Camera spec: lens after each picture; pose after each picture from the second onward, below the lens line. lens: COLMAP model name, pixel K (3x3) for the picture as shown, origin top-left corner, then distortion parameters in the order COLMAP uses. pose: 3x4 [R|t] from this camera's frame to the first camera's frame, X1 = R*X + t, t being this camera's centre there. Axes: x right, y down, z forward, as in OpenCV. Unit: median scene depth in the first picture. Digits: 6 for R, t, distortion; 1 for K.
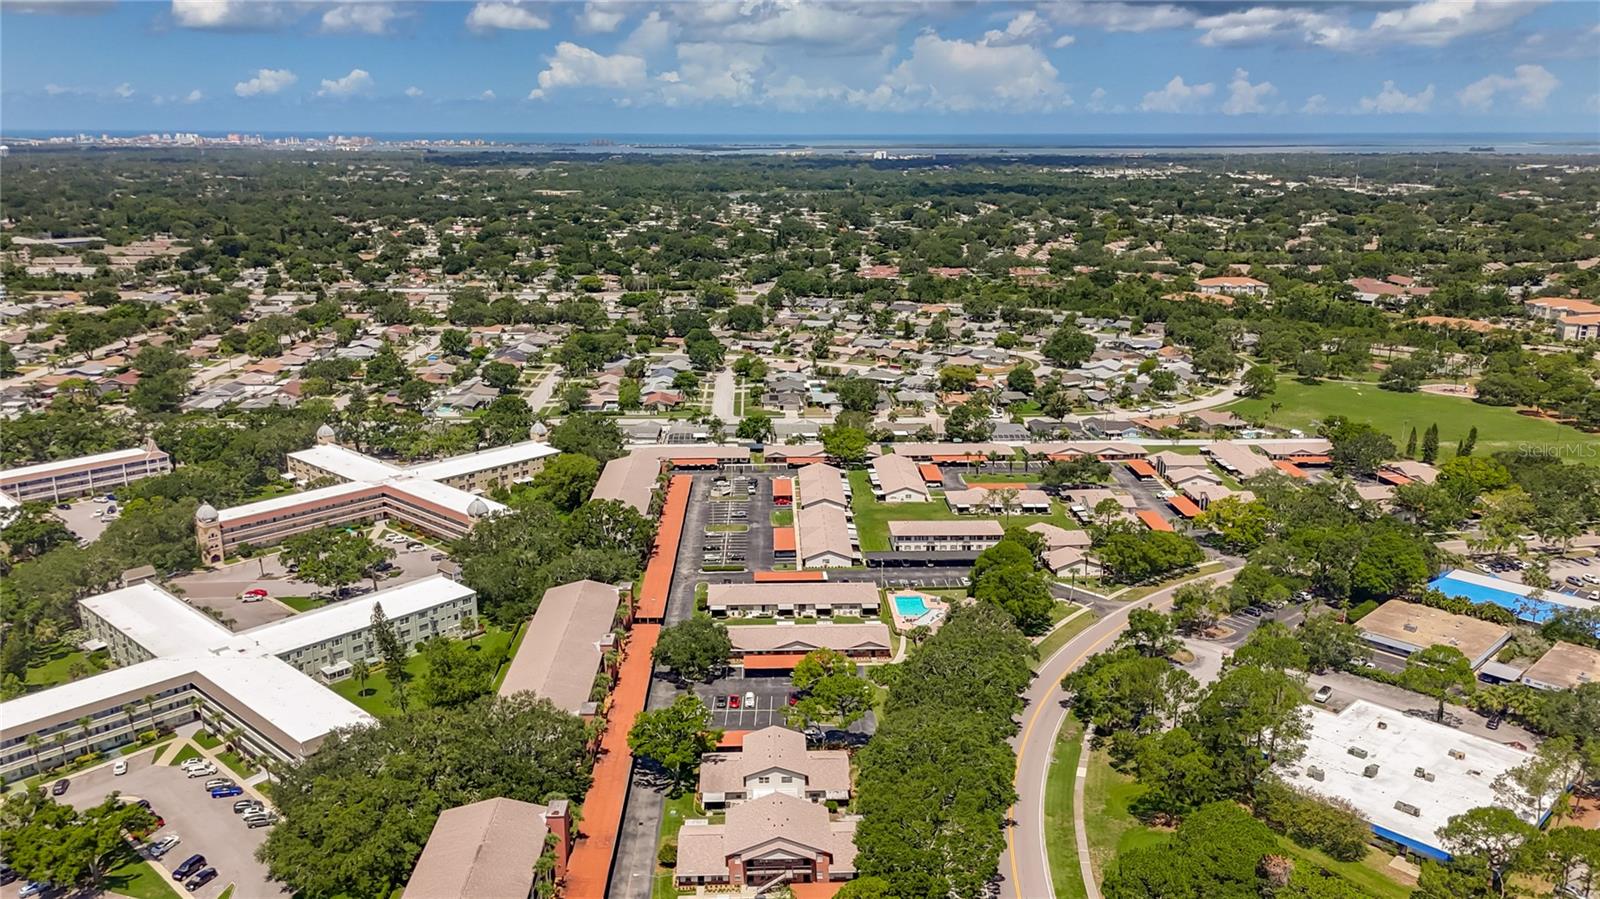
lens RADIAL K [[1192.3, 0, 808.7], [0, 1192.3, 447.6], [0, 0, 1]] dist [0.083292, -0.104687]
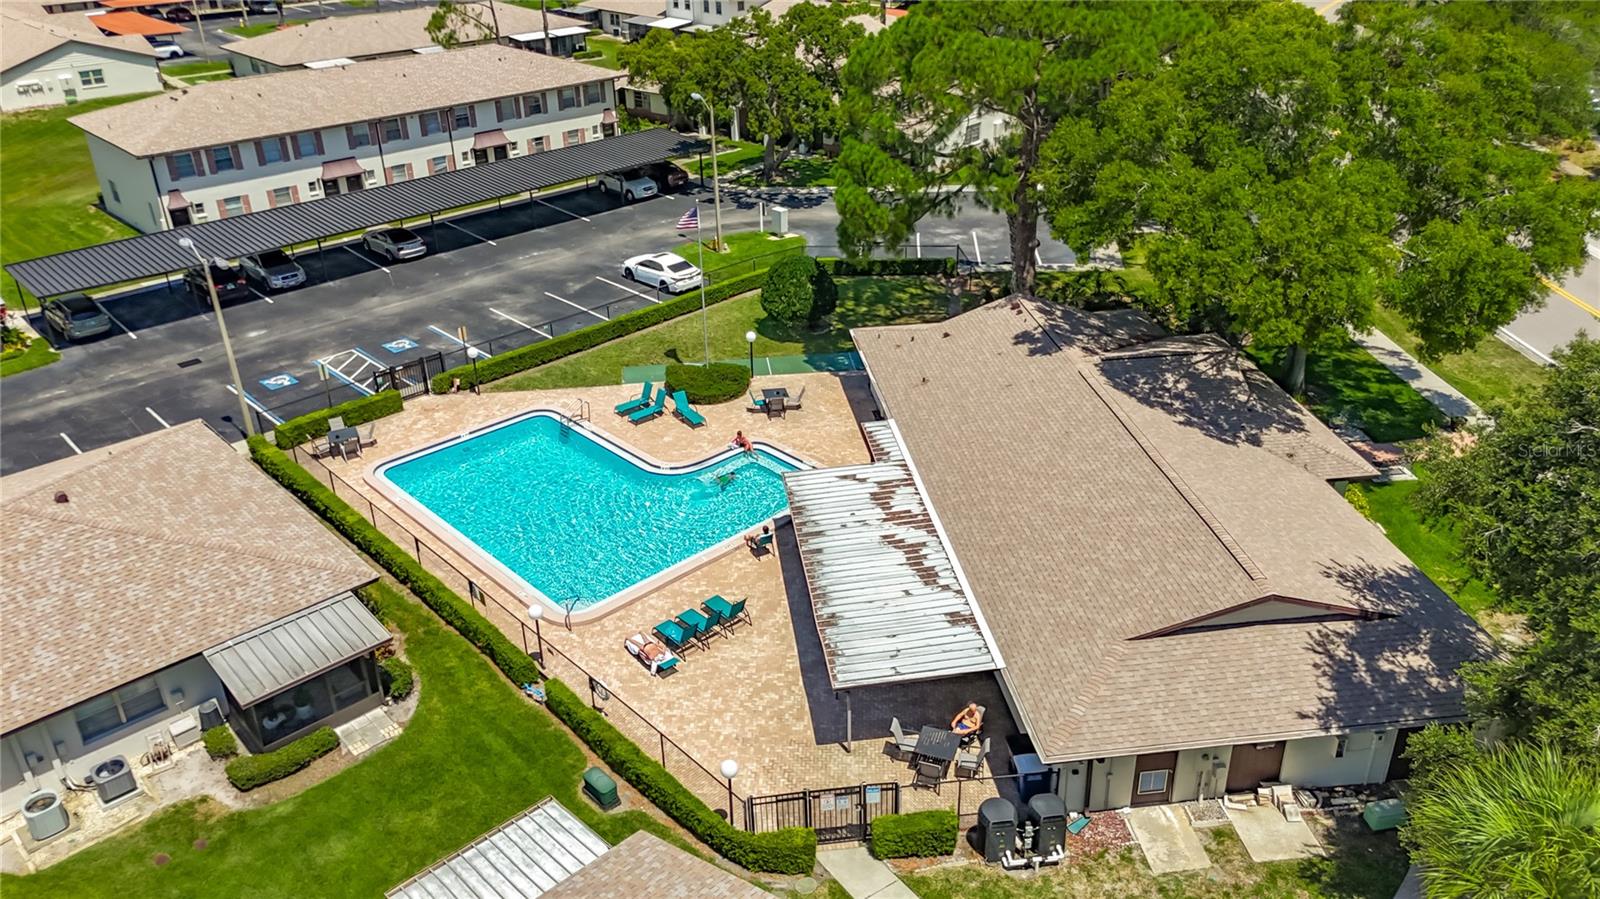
lens RADIAL K [[1201.1, 0, 792.3], [0, 1201.1, 449.3], [0, 0, 1]] dist [0.045368, -0.005490]
pose [[0.764054, -0.318208, 0.561218, 0.028973], [0.185302, 0.941486, 0.281544, 0.089795], [-0.617968, -0.111120, 0.778311, 0.849563]]
